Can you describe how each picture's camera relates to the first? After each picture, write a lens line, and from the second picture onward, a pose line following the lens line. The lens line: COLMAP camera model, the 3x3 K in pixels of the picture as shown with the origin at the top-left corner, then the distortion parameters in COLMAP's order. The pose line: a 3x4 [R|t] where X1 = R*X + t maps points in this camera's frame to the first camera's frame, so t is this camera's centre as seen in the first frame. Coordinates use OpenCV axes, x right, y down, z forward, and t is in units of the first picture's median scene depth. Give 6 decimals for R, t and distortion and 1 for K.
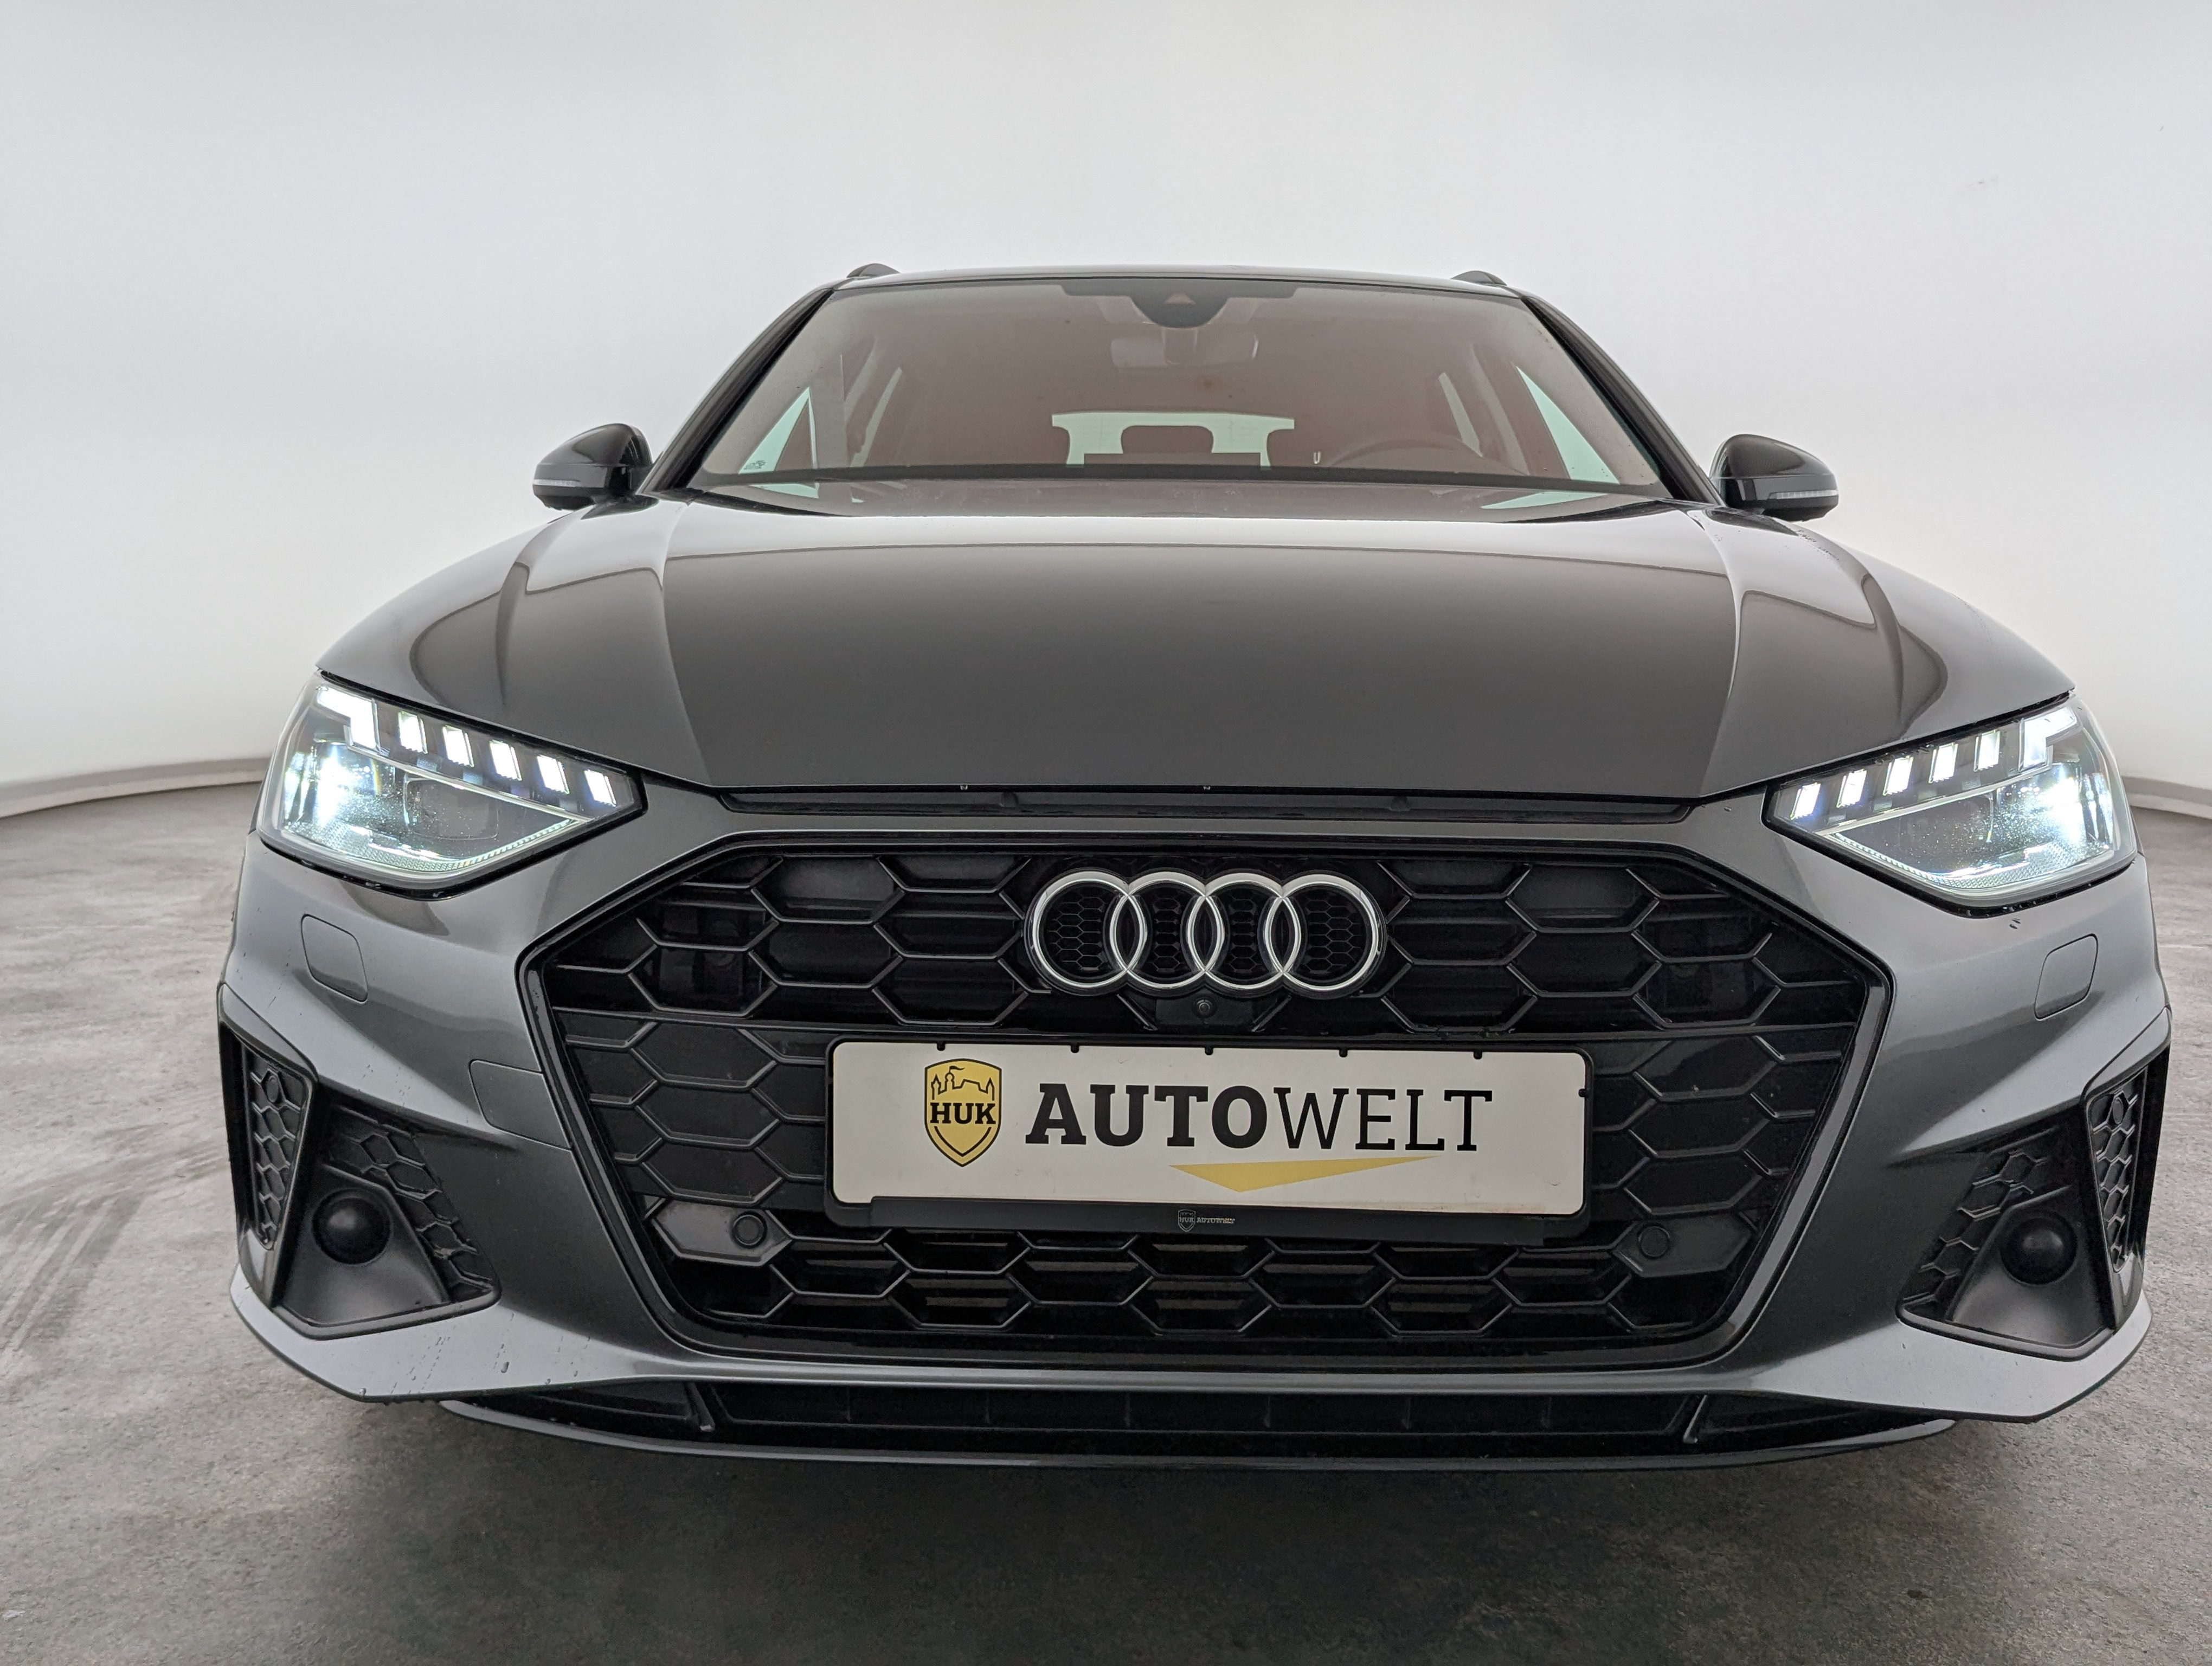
lens RADIAL K [[2054.7, 0, 1106.0], [0, 2054.7, 833.0], [0, 0, 1]] dist [0.033016, -0.000660]
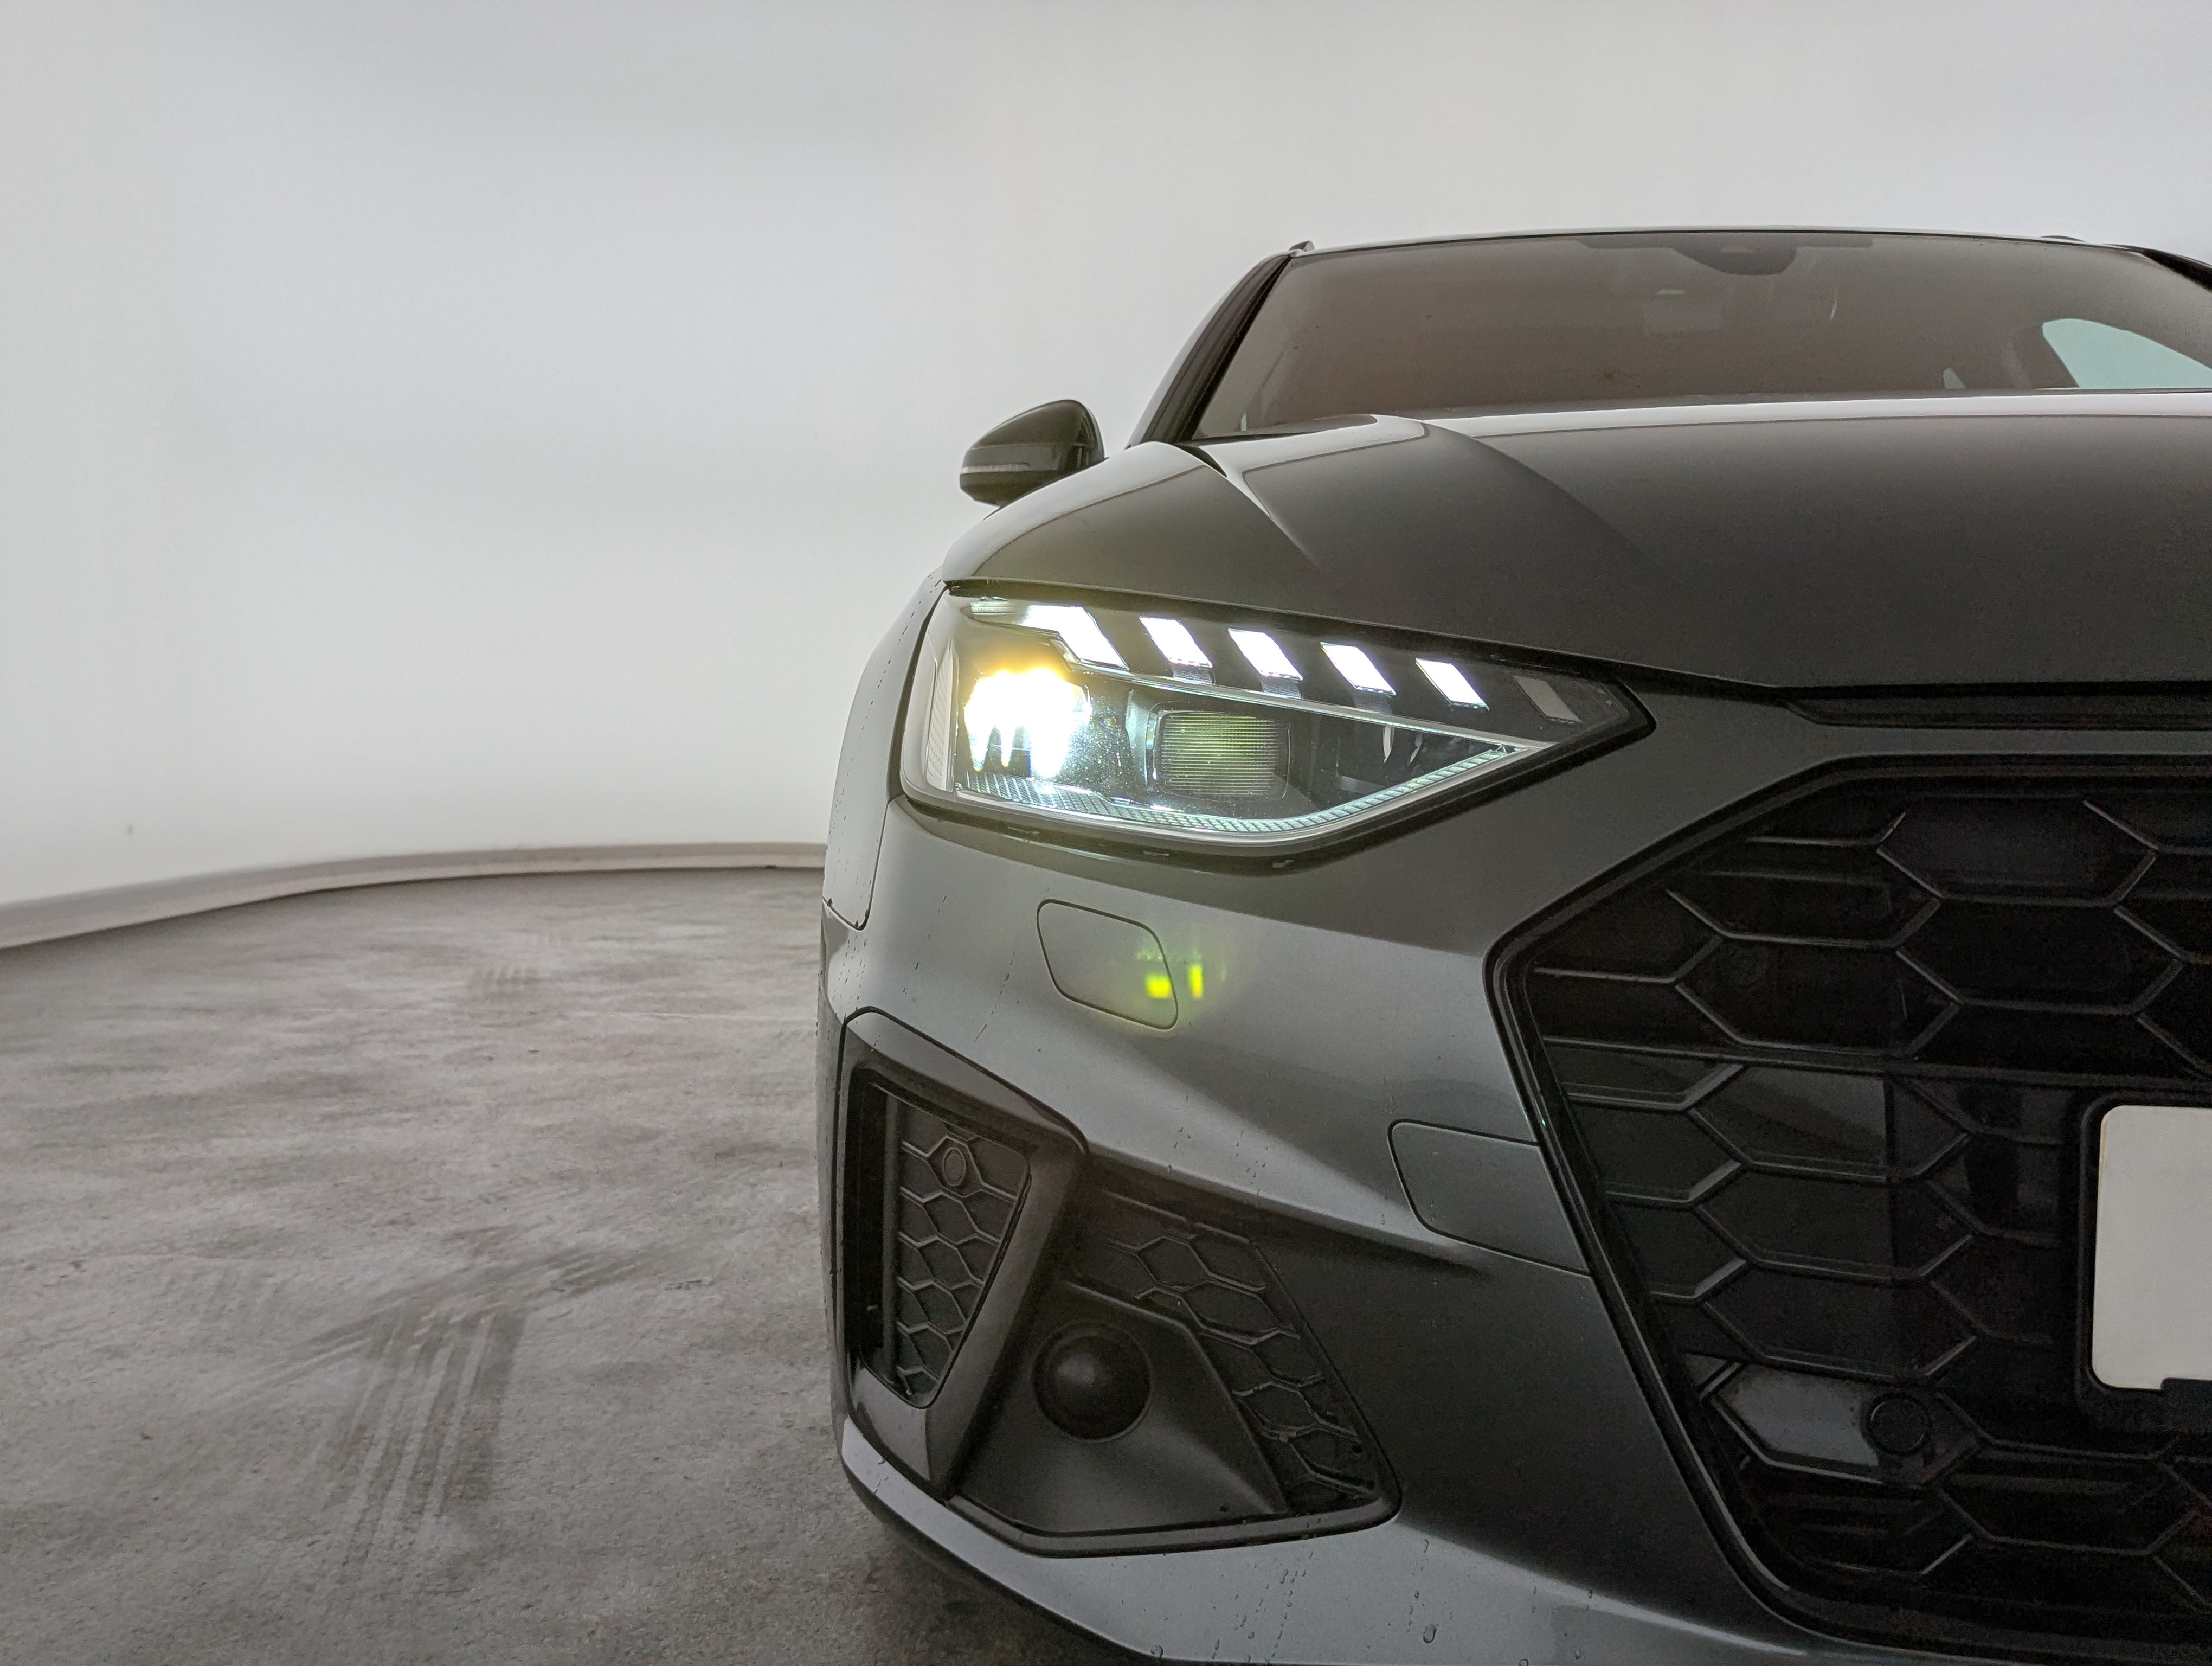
lens RADIAL K [[2098.3, 0, 1071.8], [0, 2098.3, 837.4], [0, 0, 1]] dist [0.041663, 0.008010]
pose [[0.995698, 0.011583, -0.091934, -0.328870], [-0.016858, 0.998243, -0.056812, 0.059500], [0.091115, 0.058118, 0.994143, 0.342891]]
